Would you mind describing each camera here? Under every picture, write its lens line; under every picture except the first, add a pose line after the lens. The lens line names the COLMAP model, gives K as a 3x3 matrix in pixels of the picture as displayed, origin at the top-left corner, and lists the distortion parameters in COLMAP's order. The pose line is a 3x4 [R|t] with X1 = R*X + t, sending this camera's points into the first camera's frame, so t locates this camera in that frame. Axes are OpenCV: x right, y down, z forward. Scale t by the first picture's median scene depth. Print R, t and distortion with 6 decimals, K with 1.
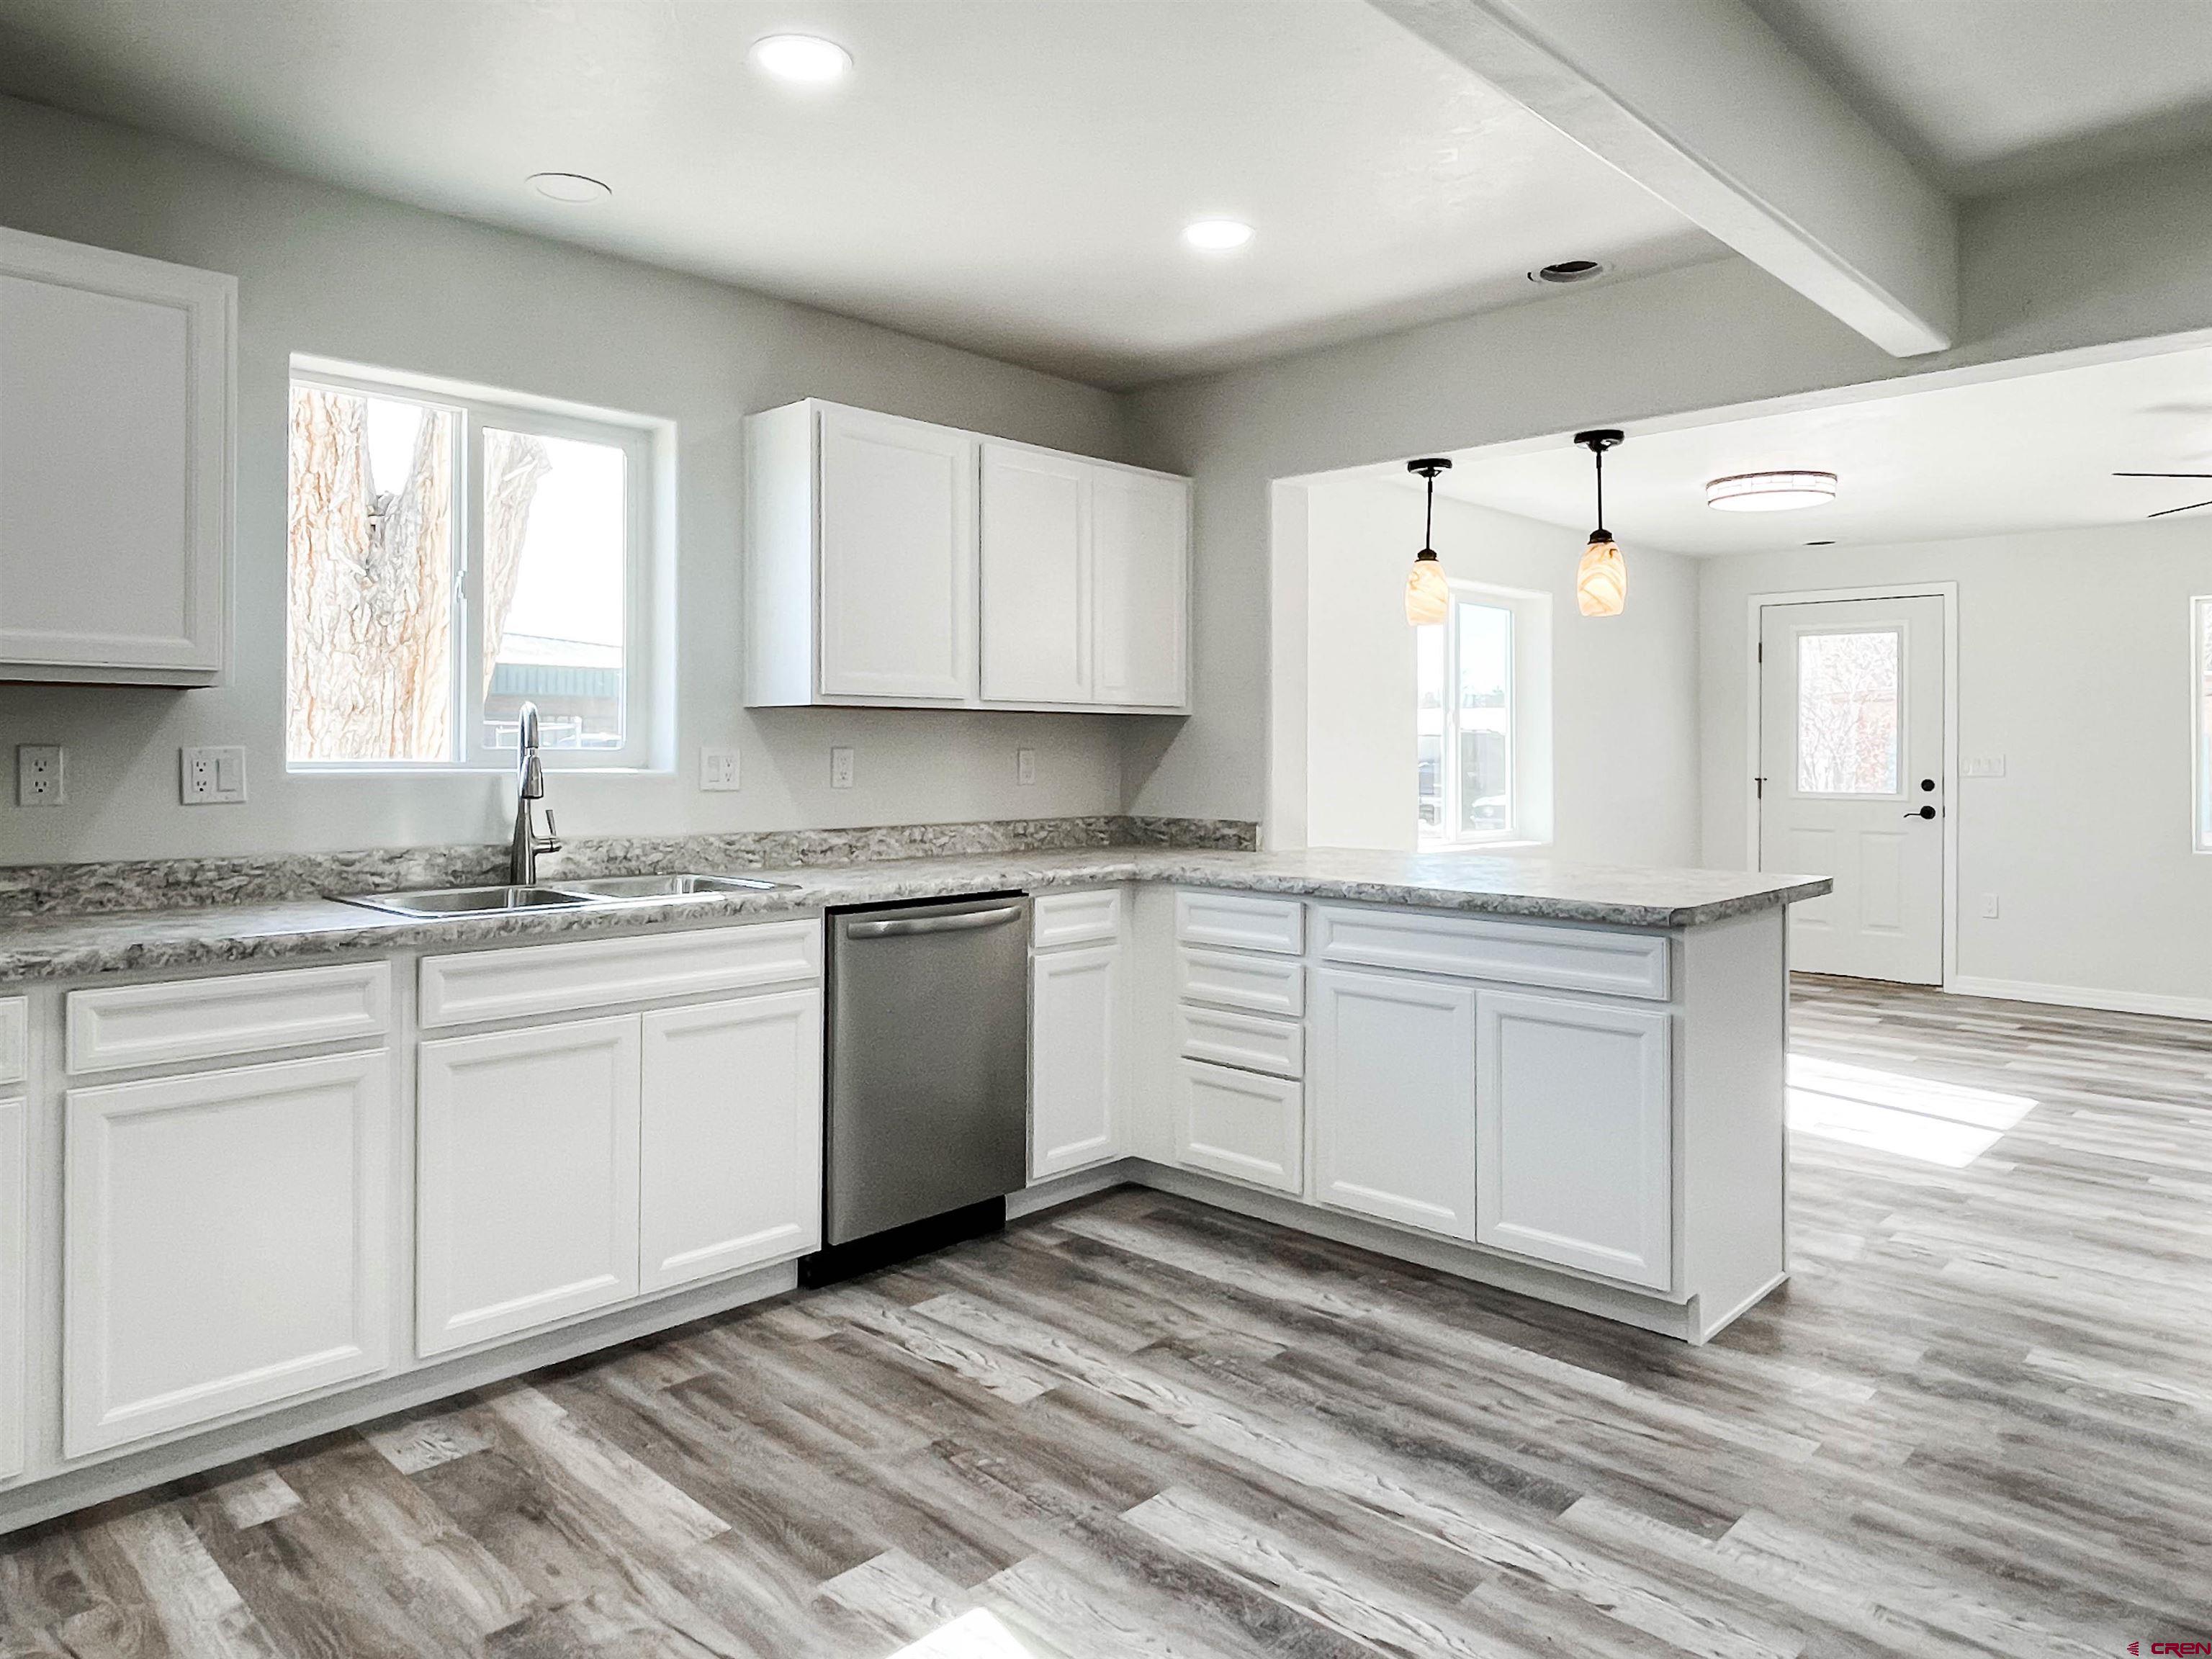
lens RADIAL K [[1449.7, 0, 1109.5], [0, 1449.7, 739.6], [0, 0, 1]] dist [0.014676, -0.027430]
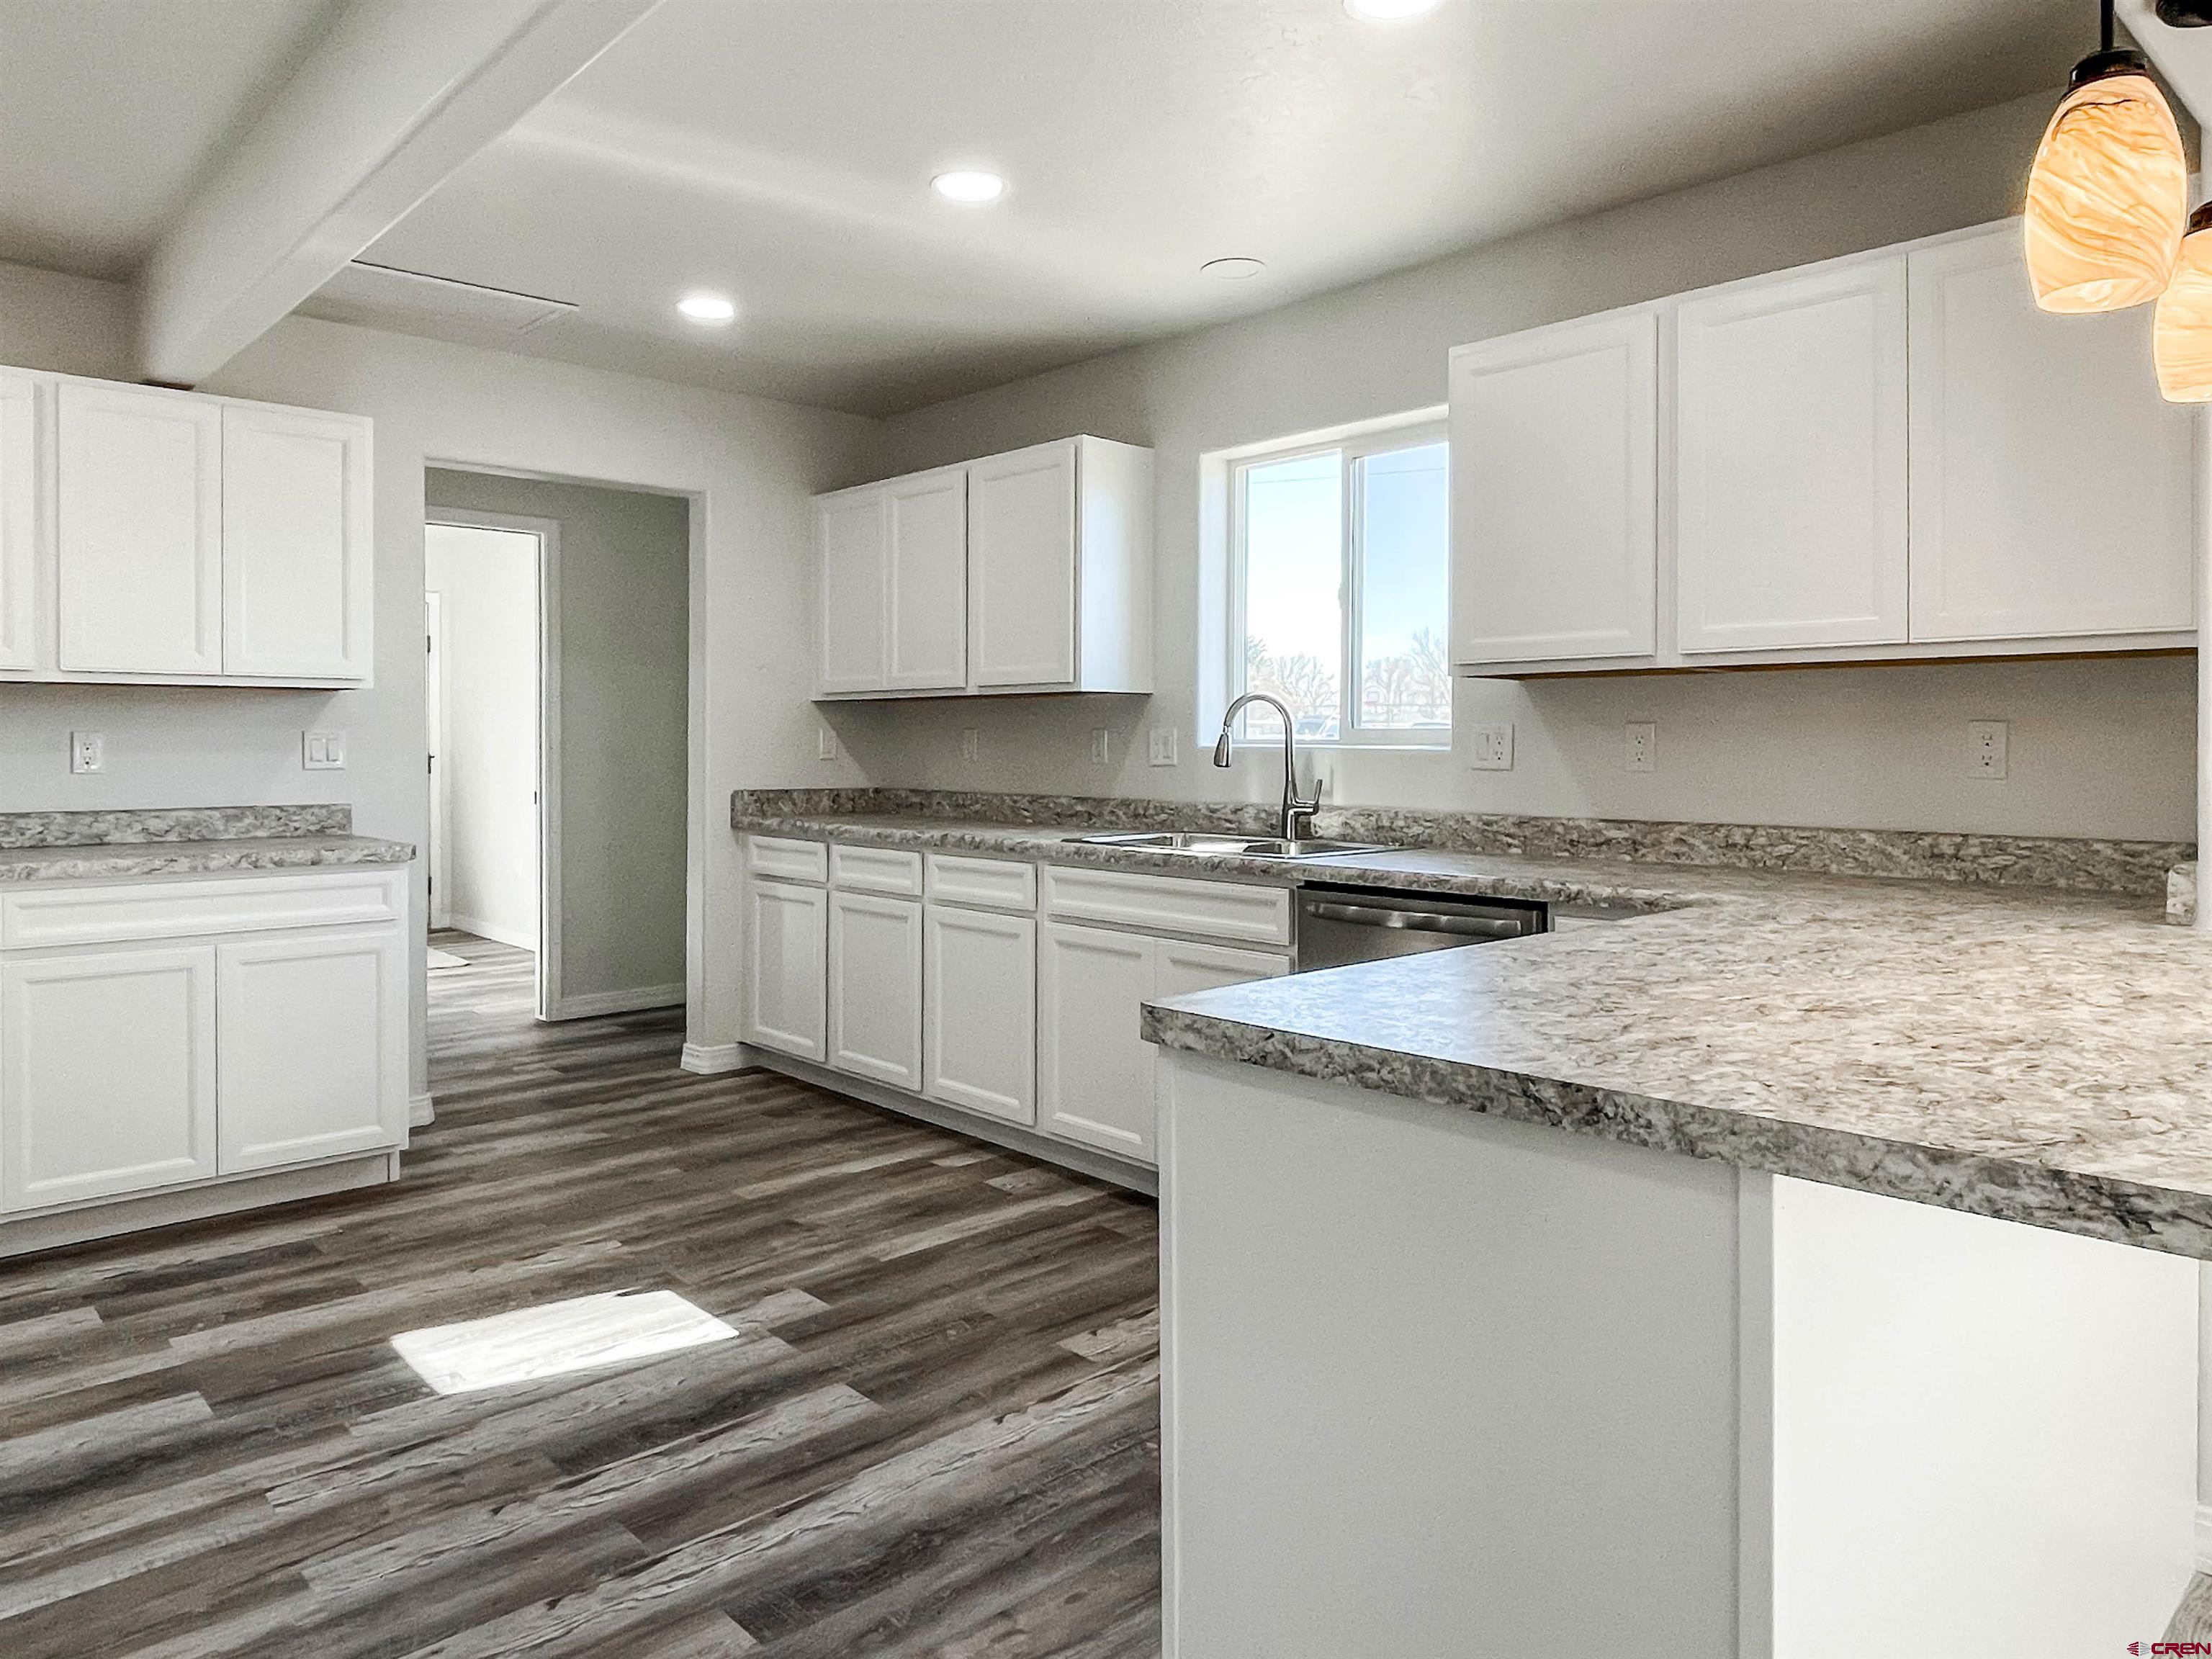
lens RADIAL K [[1449.7, 0, 1091.2], [0, 1449.7, 760.6], [0, 0, 1]] dist [0.014676, -0.027430]
pose [[-0.068598, 0.008646, -0.997607, 0.868729], [0.005374, 0.999951, 0.008297, 0.024020], [0.997630, -0.004792, -0.068641, 0.974219]]
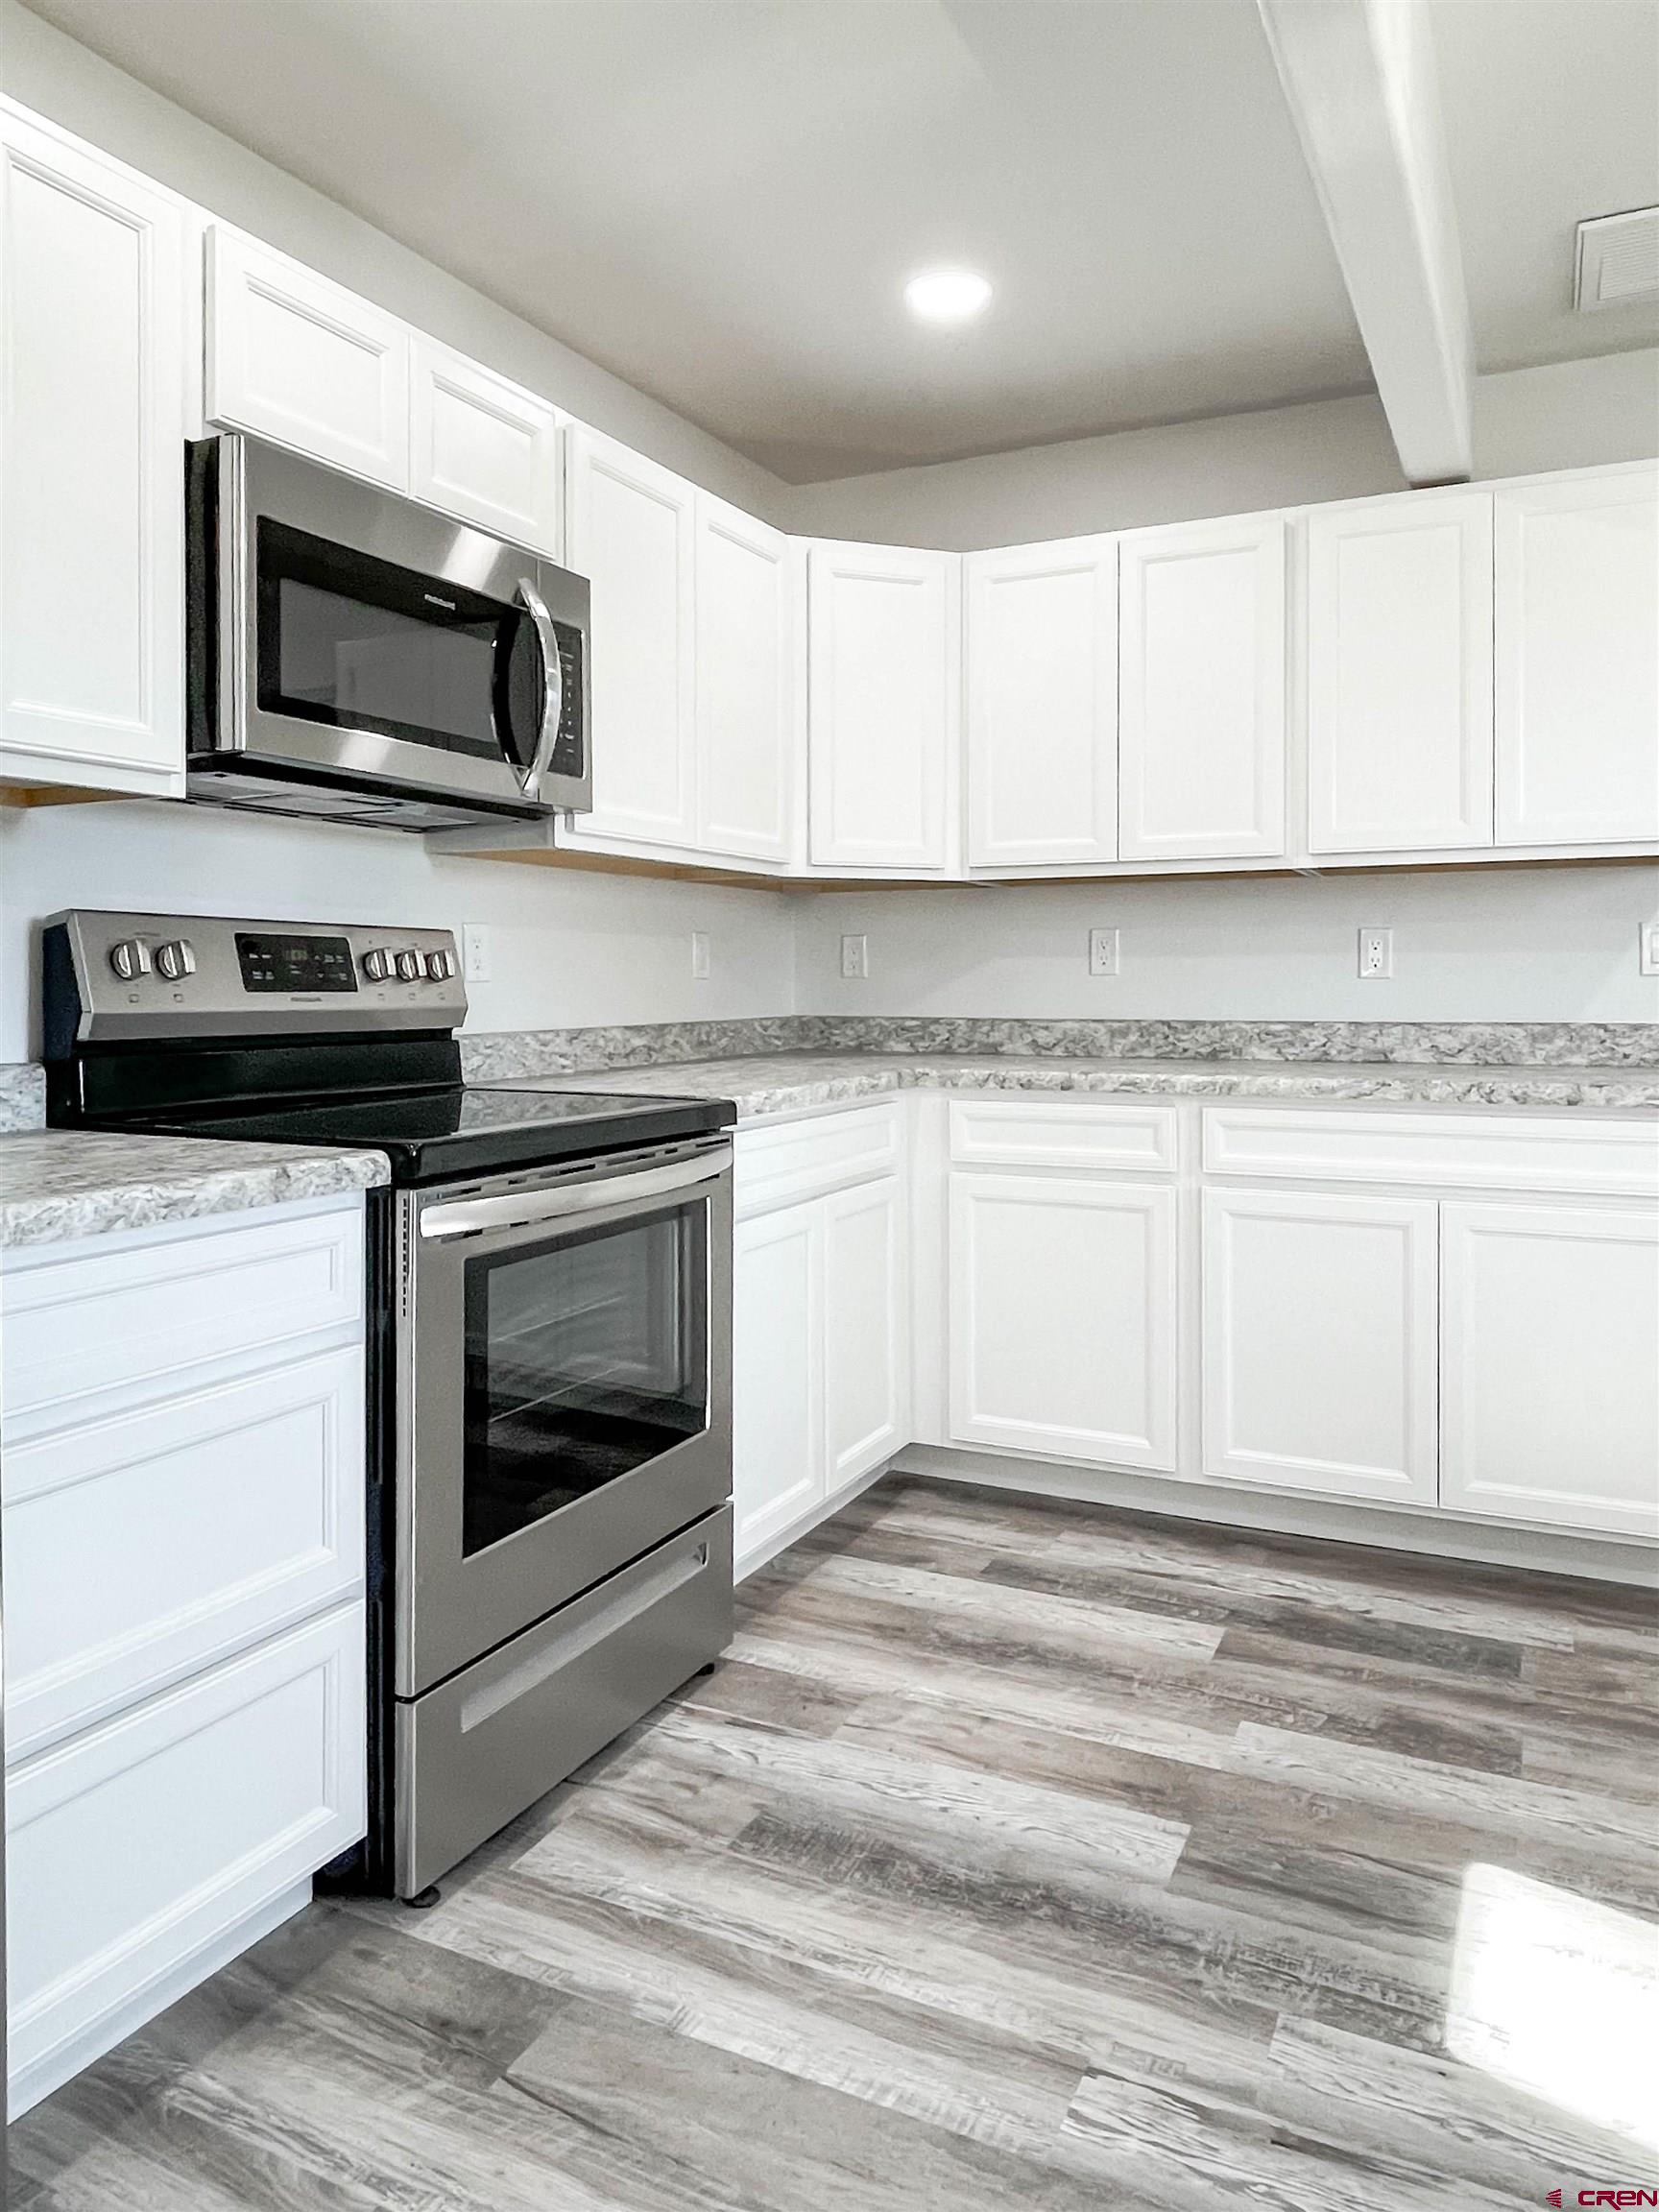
lens RADIAL K [[1449.7, 0, 840.8], [0, 1449.7, 997.4], [0, 0, 1]] dist [0.014676, -0.027430]
pose [[-0.954532, 0.001183, -0.298105, 0.371012], [0.000236, 0.999995, 0.003211, 0.051314], [0.298107, 0.002994, -0.954528, 0.923845]]
